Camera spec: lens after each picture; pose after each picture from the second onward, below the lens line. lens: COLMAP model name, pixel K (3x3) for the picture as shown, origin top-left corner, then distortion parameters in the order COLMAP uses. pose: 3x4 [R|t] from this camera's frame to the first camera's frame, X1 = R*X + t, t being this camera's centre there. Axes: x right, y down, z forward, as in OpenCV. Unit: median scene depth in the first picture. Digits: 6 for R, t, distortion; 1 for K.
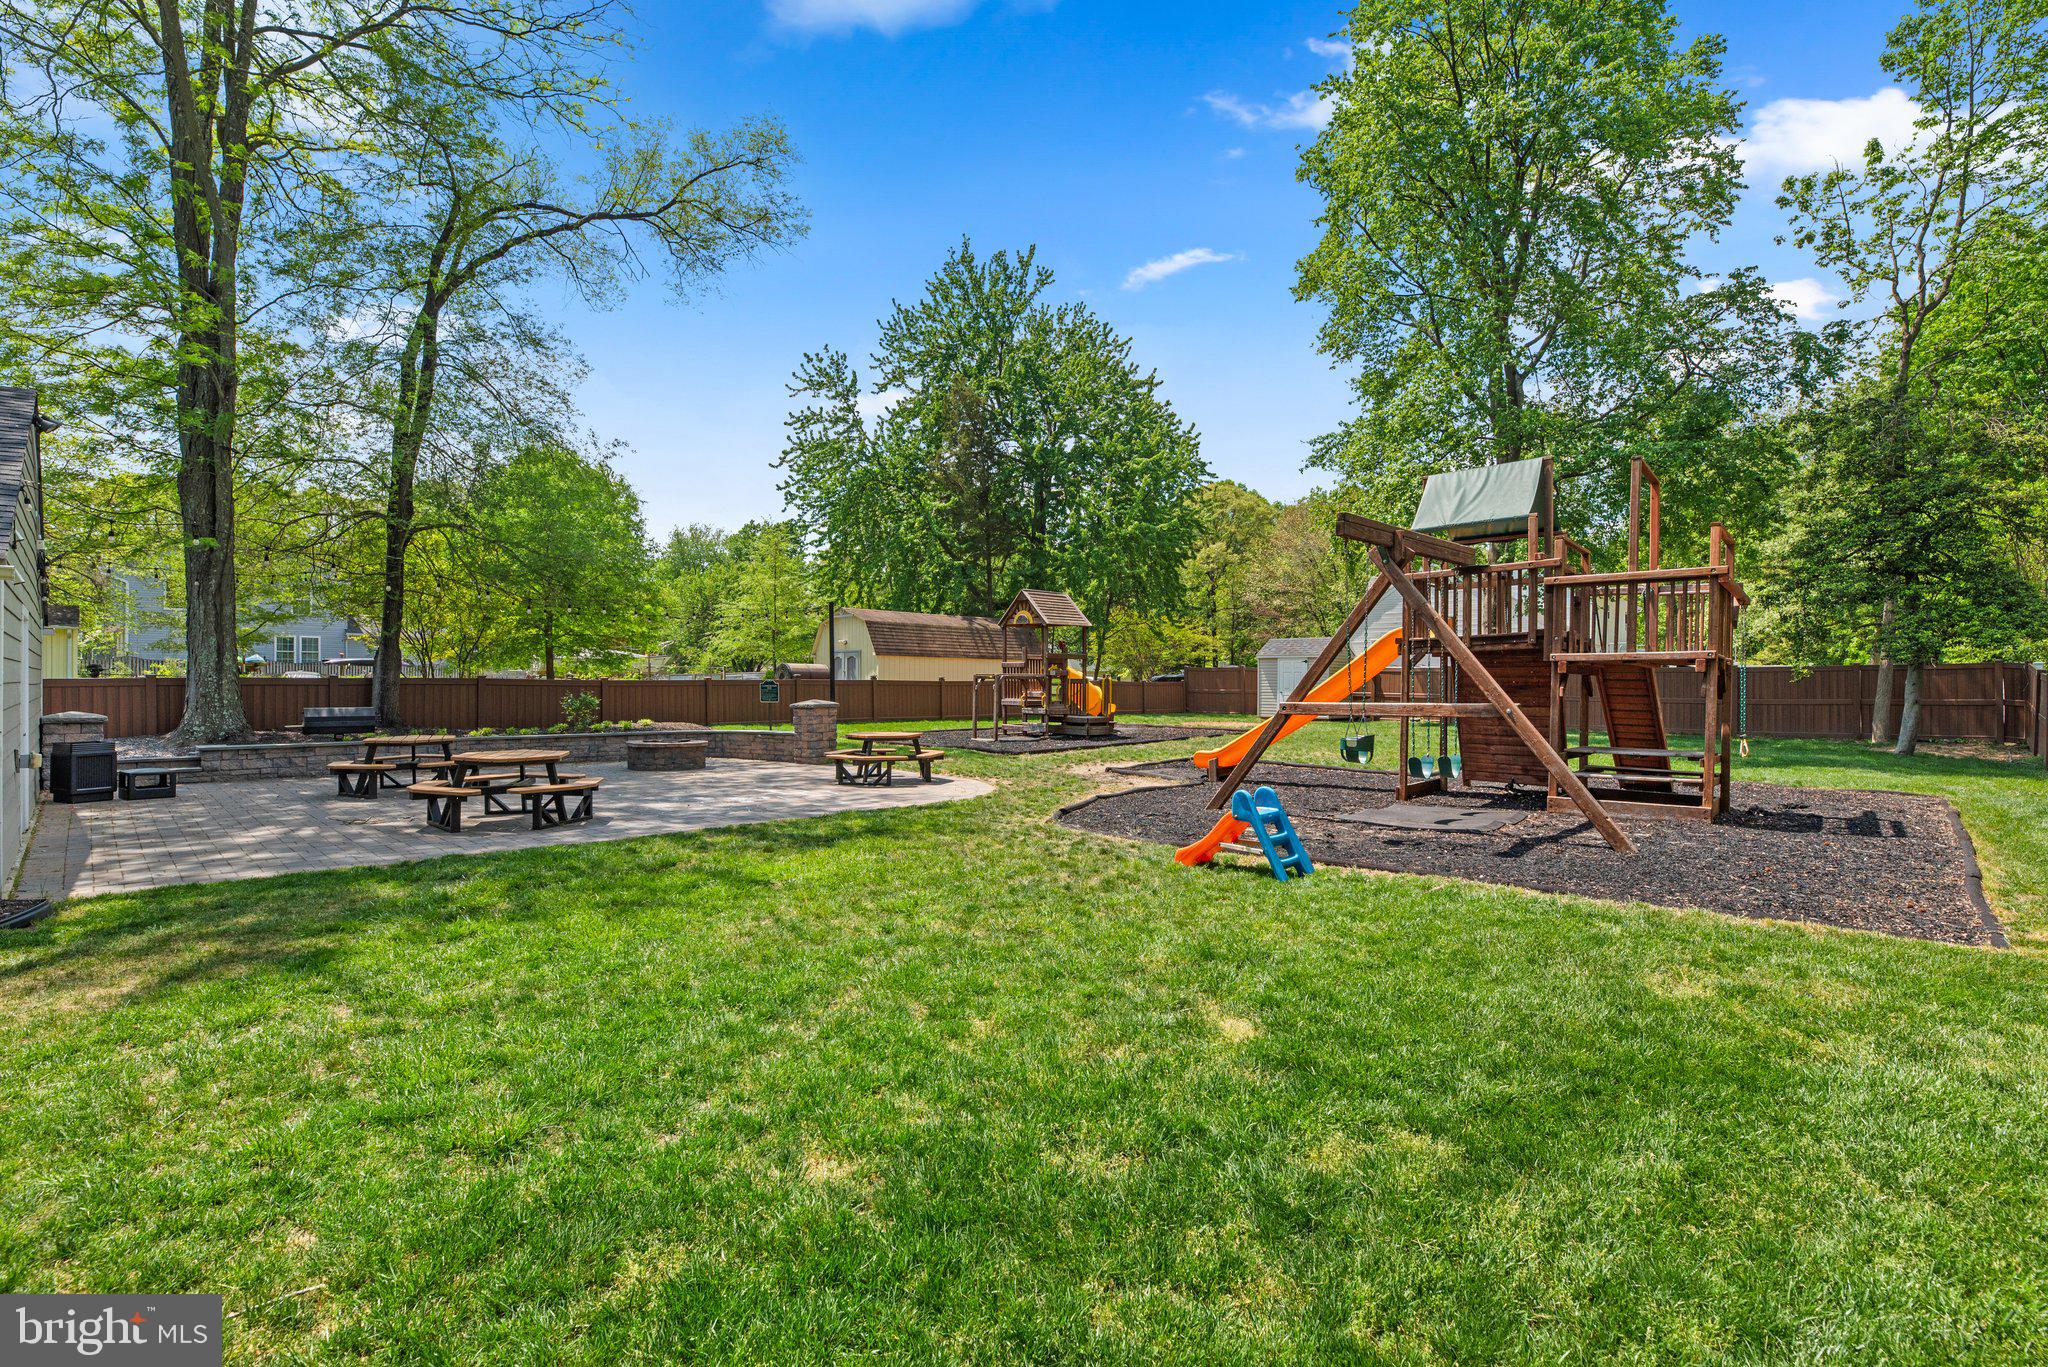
lens RADIAL K [[951.2, 0, 1024.0], [0, 951.2, 683.5], [0, 0, 1]] dist [0.010358, -0.000162]
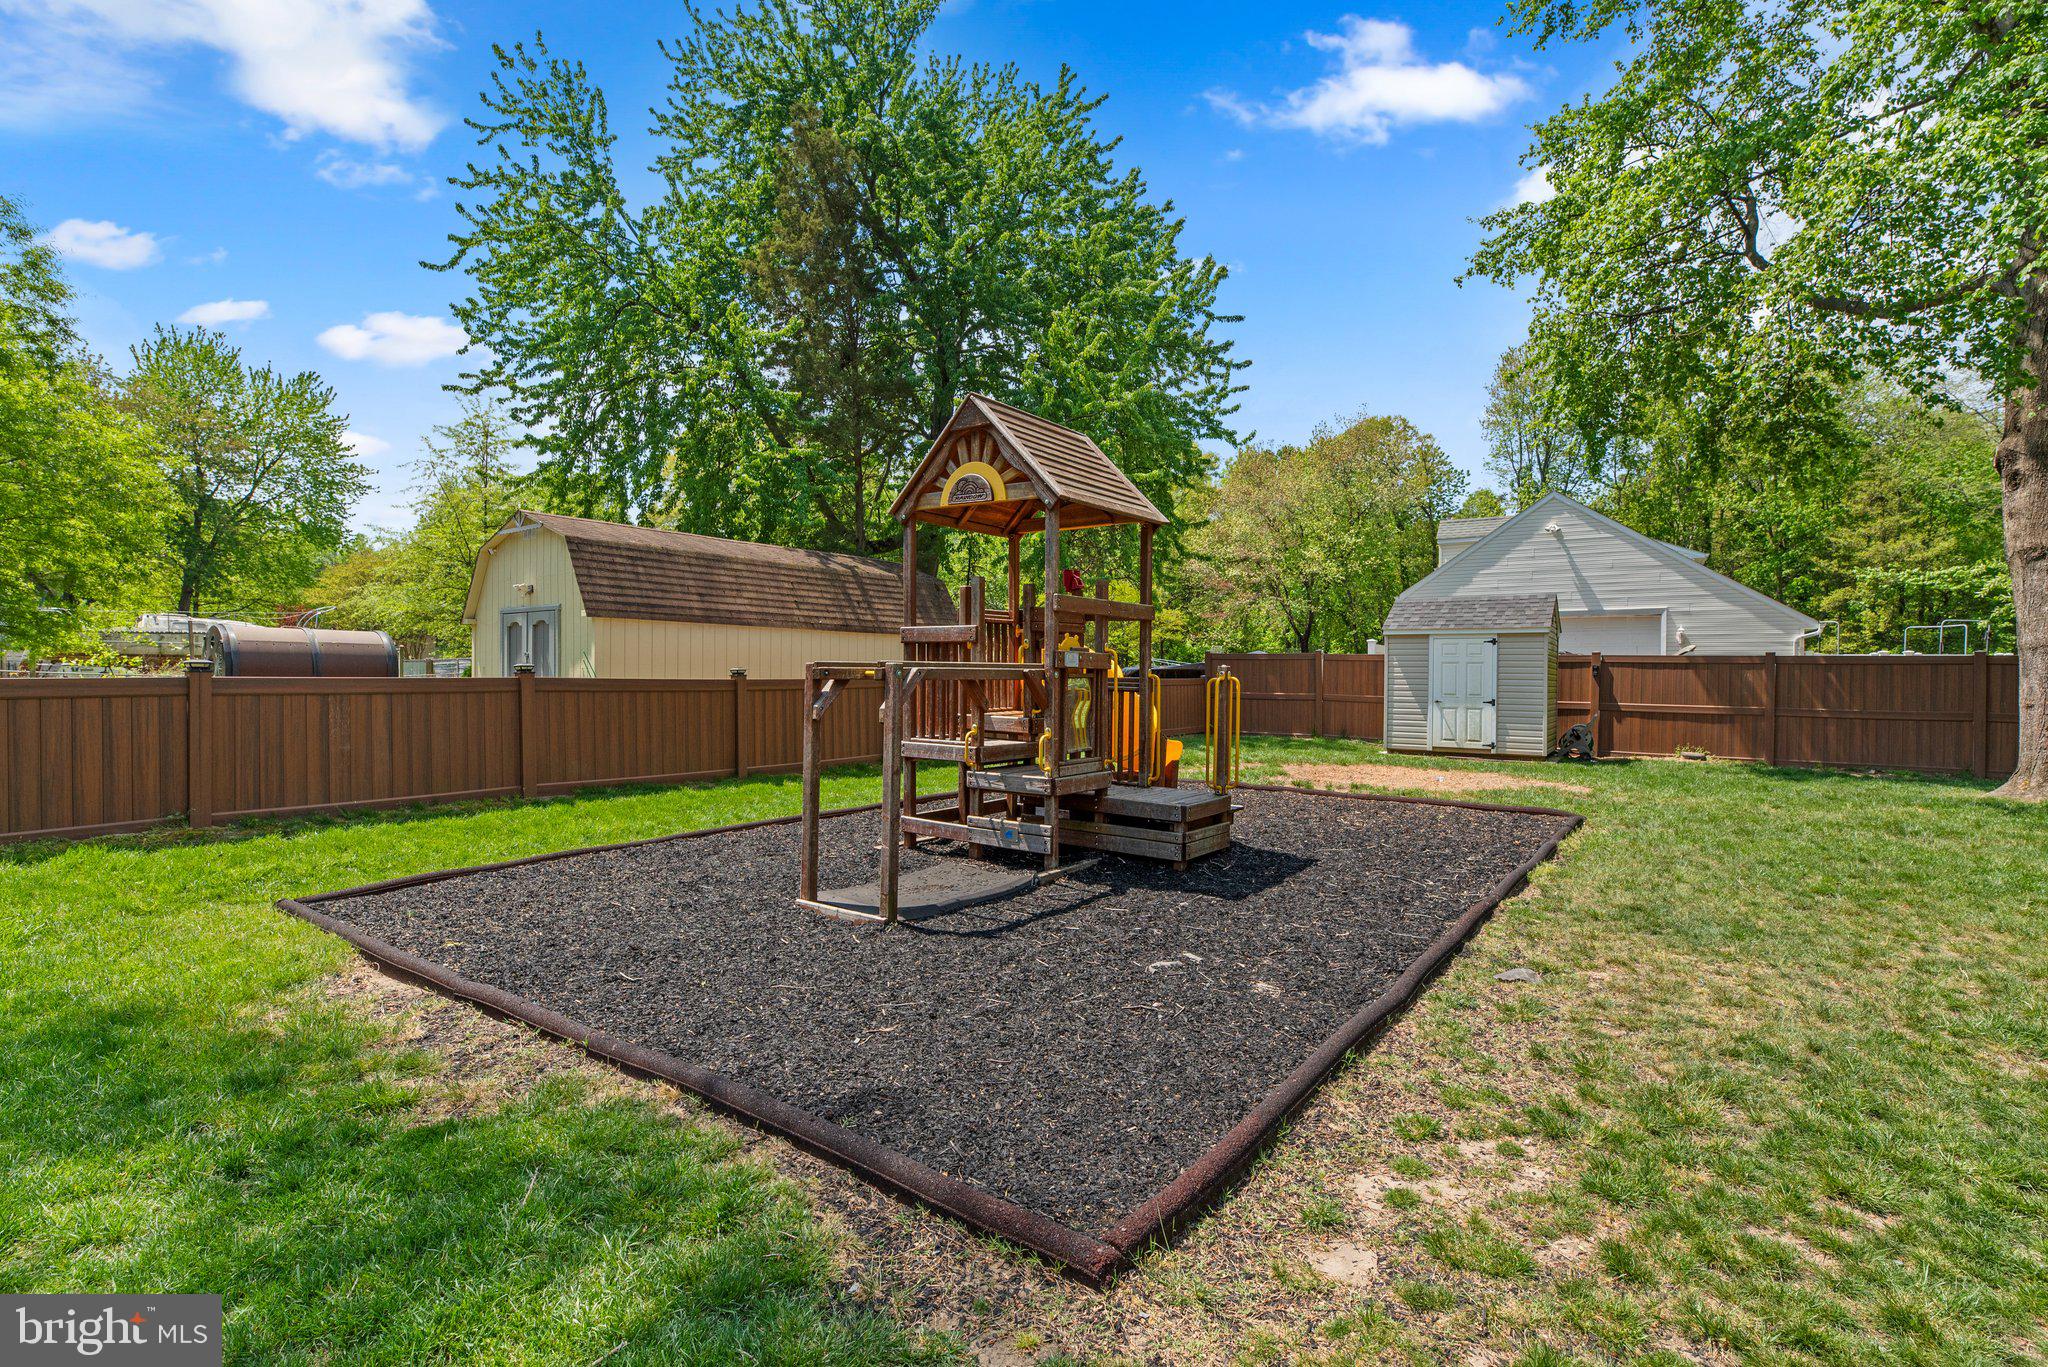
lens RADIAL K [[951.2, 0, 1024.0], [0, 951.2, 683.5], [0, 0, 1]] dist [0.010358, -0.000162]
pose [[0.990648, 0.001601, 0.136434, -0.021698], [-0.003124, 0.999935, 0.010943, -0.005411], [-0.136408, -0.011267, 0.990589, 0.548583]]
